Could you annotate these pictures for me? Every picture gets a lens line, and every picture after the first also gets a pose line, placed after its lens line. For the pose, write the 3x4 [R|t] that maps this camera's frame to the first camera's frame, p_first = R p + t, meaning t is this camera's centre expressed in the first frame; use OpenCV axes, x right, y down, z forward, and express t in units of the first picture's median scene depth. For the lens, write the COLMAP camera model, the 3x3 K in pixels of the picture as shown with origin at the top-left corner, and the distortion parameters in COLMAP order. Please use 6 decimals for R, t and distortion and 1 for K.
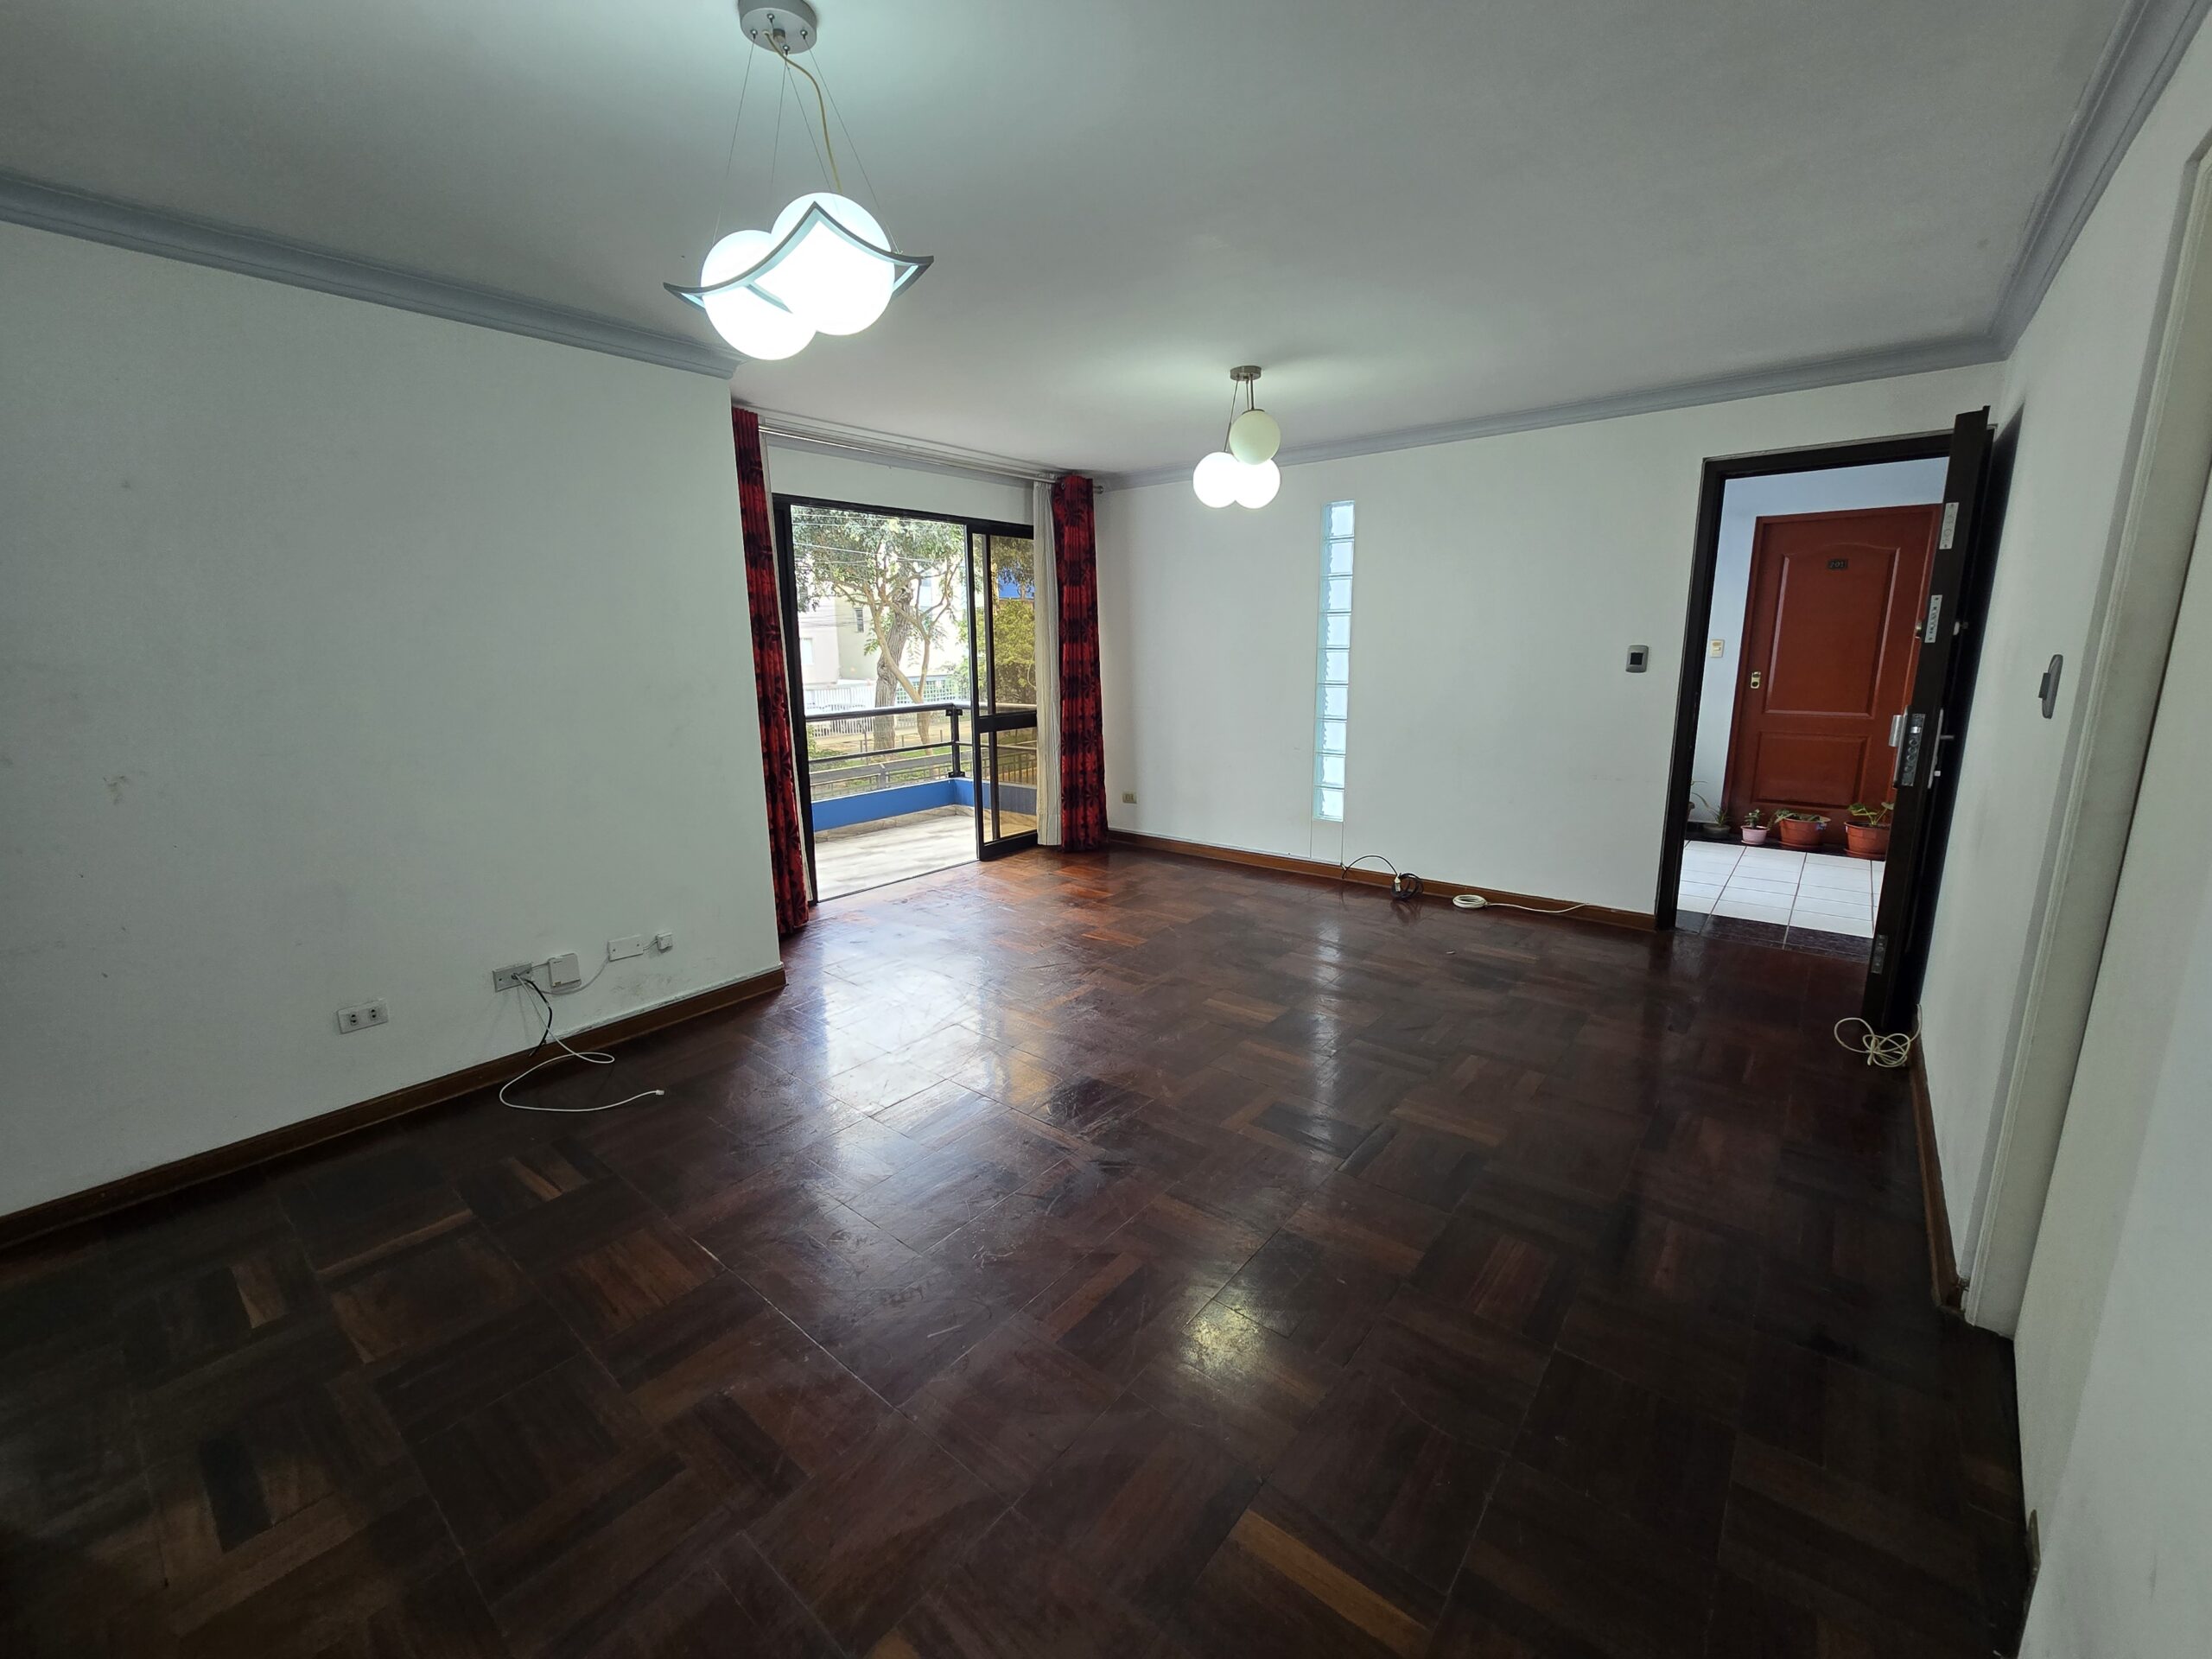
lens RADIAL K [[902.4, 0, 1101.6], [0, 902.4, 820.5], [0, 0, 1]] dist [-0.000363, 0.000025]
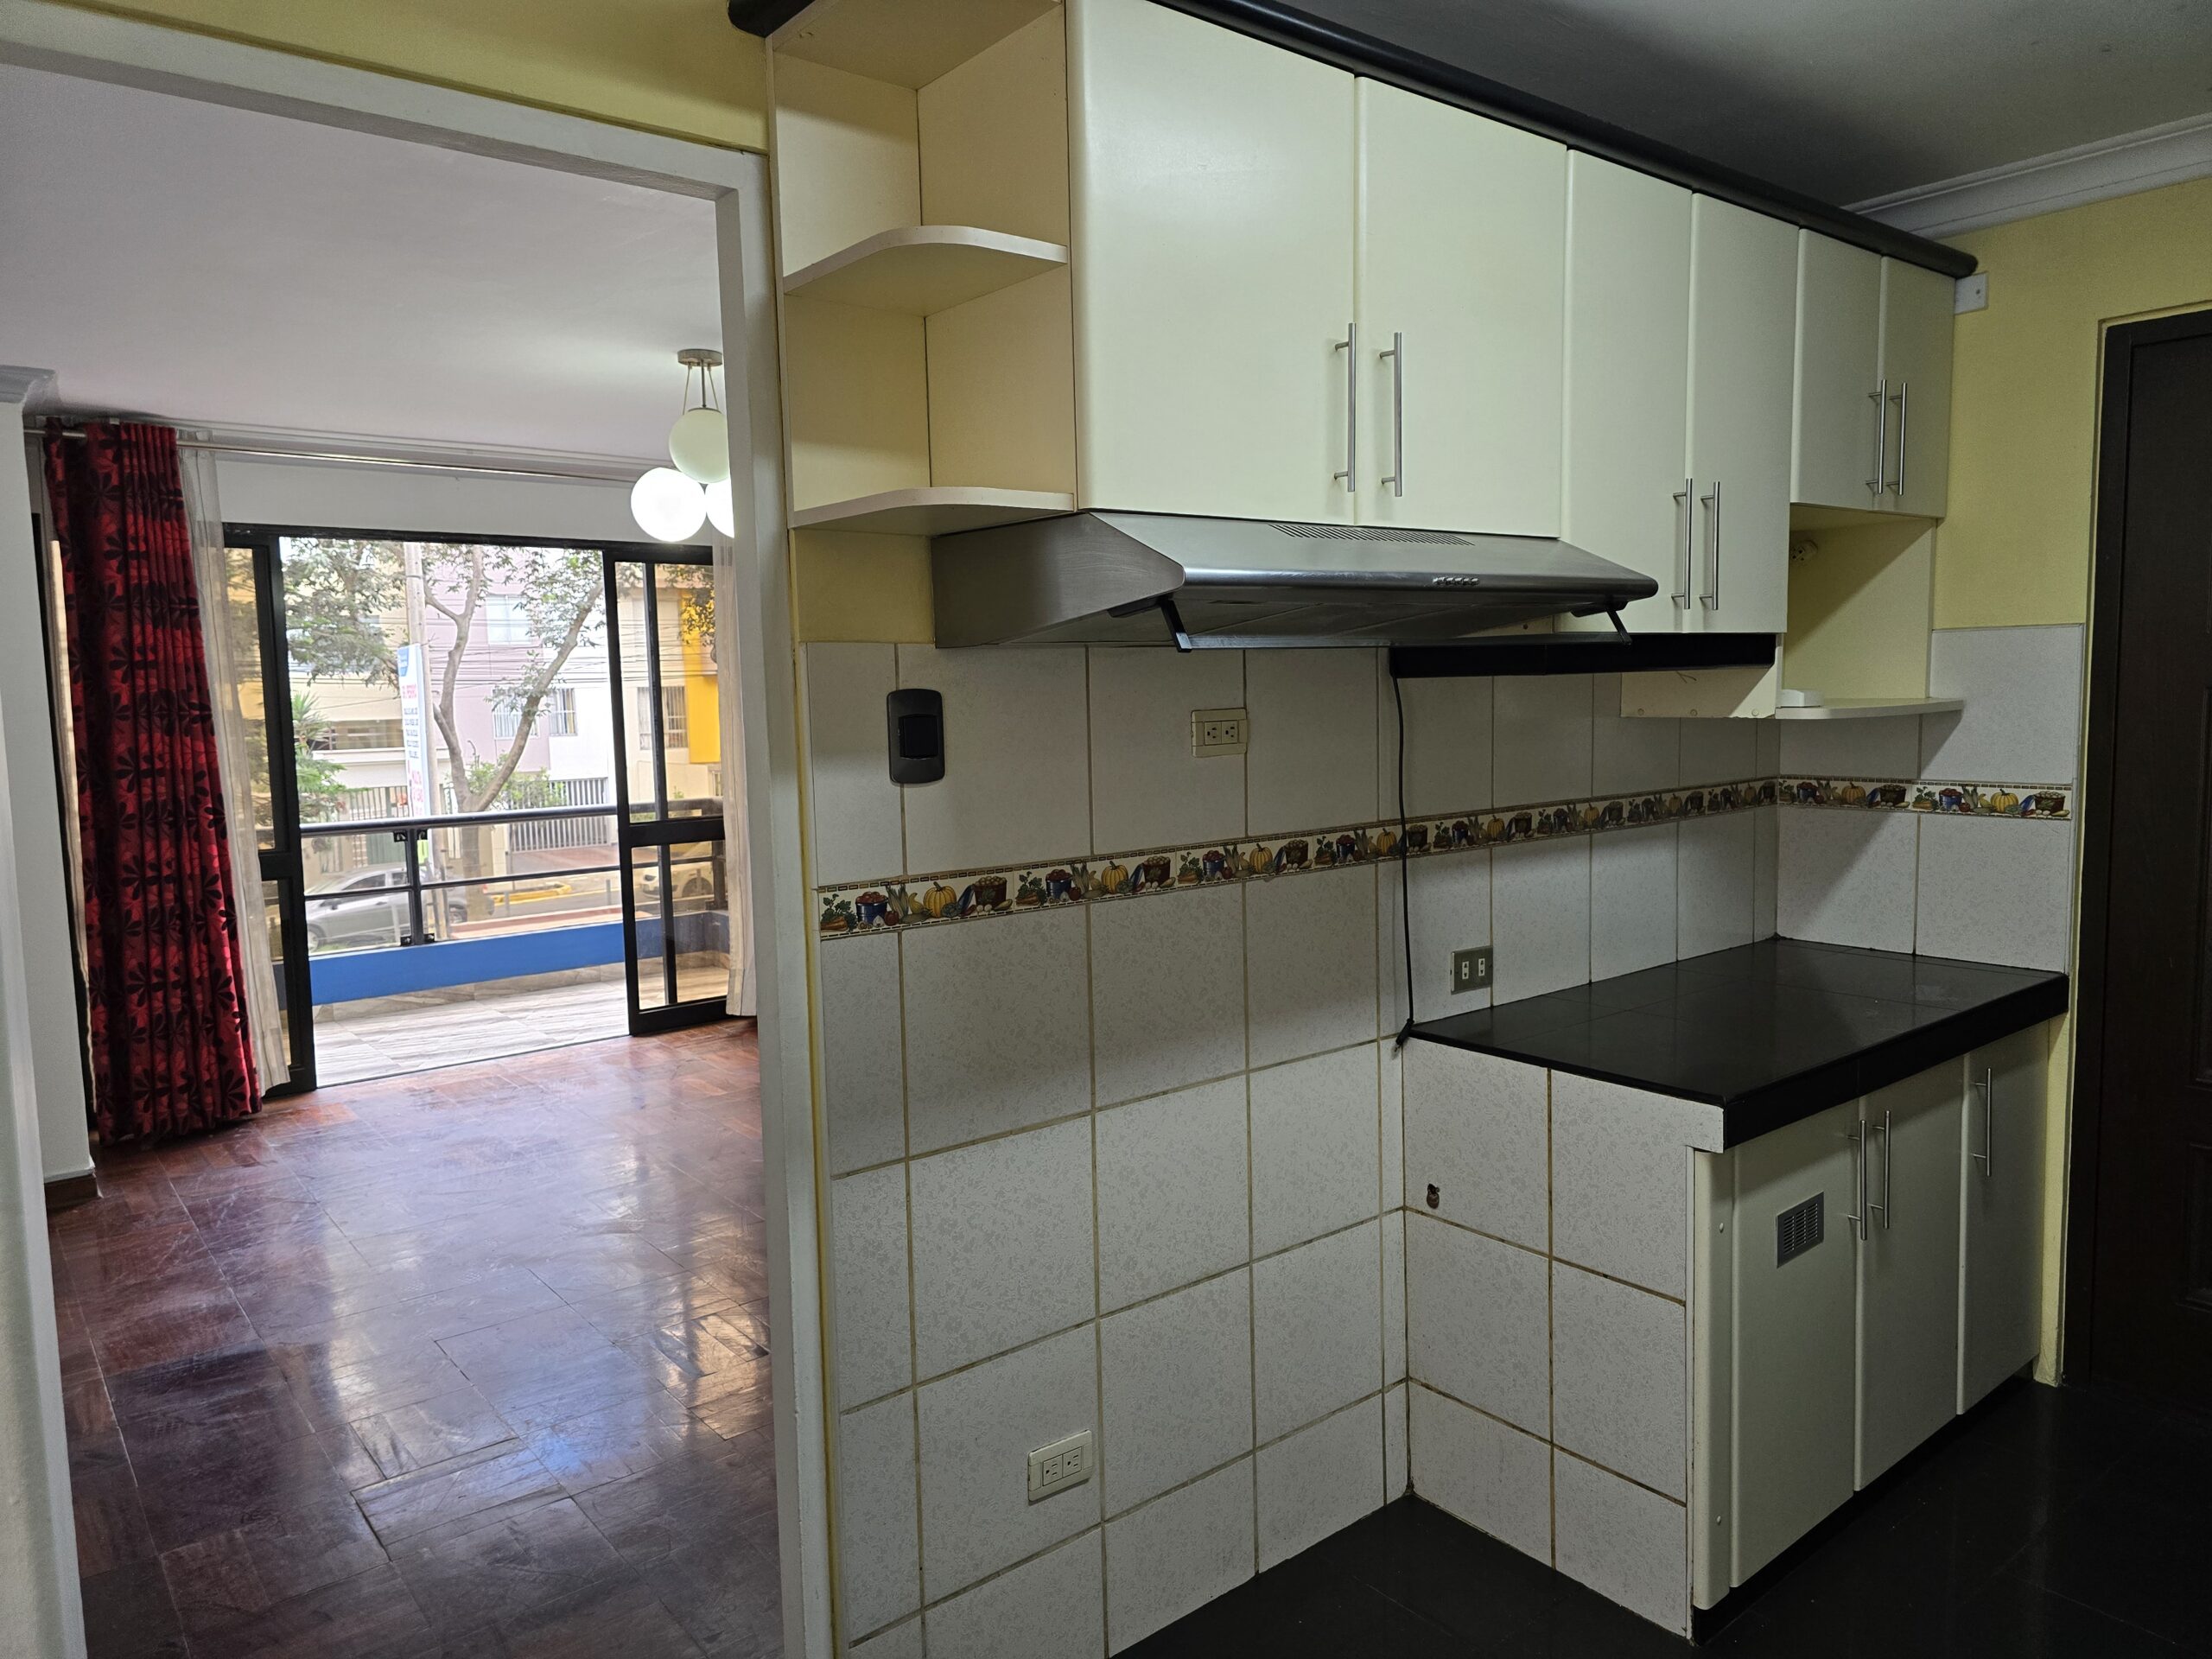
lens RADIAL K [[1482.6, 0, 1108.8], [0, 1482.6, 833.7], [0, 0, 1]] dist [0.009447, 0.002271]
pose [[0.980599, 0.012745, -0.195611, 0.427805], [-0.031249, 0.995287, -0.091803, -0.015759], [0.193519, 0.096134, 0.976375, -0.022161]]
